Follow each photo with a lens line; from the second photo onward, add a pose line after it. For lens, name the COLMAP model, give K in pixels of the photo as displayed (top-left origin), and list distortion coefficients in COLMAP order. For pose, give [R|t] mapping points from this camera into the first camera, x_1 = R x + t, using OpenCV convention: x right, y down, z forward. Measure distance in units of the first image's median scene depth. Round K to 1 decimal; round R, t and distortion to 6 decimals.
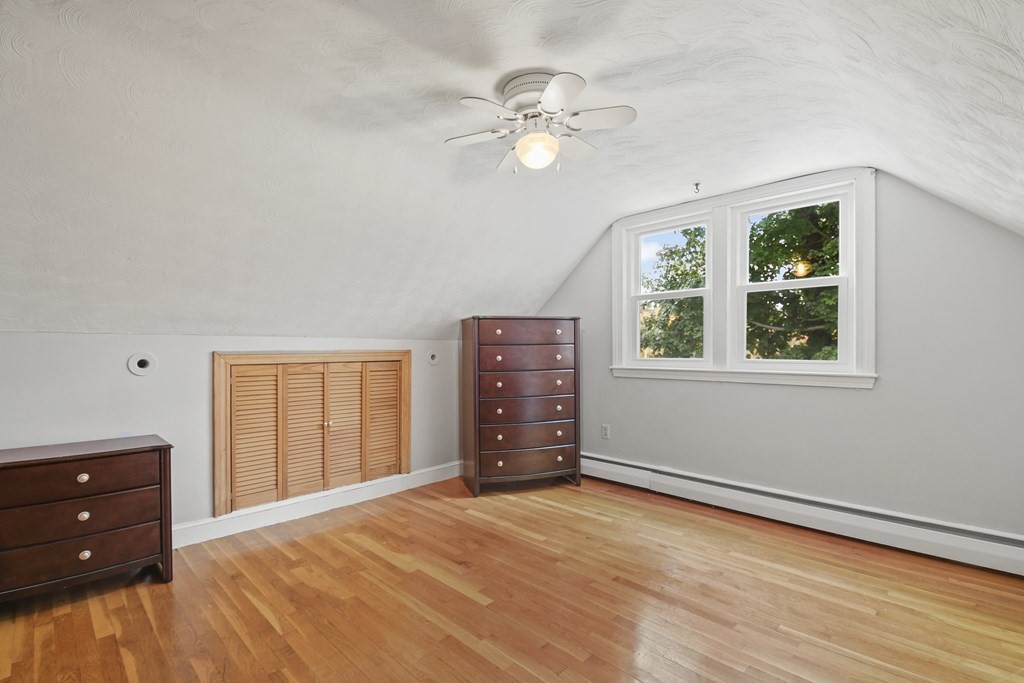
lens RADIAL K [[473.7, 0, 506.0], [0, 473.7, 367.9], [0, 0, 1]] dist [0.011545, -0.013936]
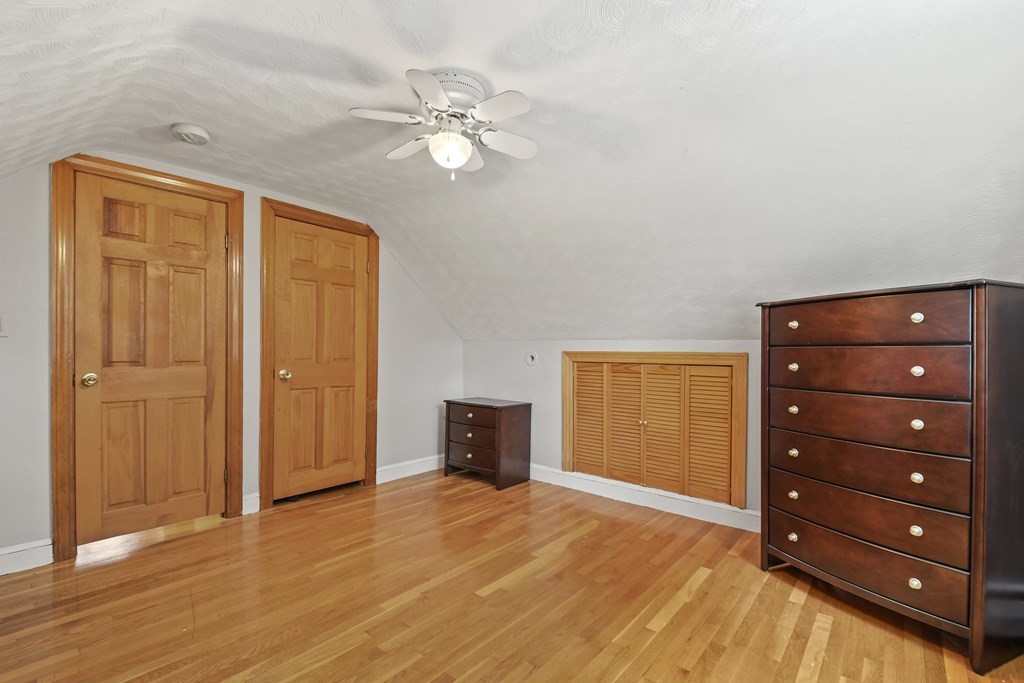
lens RADIAL K [[473.7, 0, 506.0], [0, 473.7, 367.9], [0, 0, 1]] dist [0.011545, -0.013936]
pose [[0.061099, 0.041759, -0.997258, 0.664180], [-0.052085, 0.997897, 0.038594, -0.026871], [0.996772, 0.049584, 0.063146, 0.656980]]
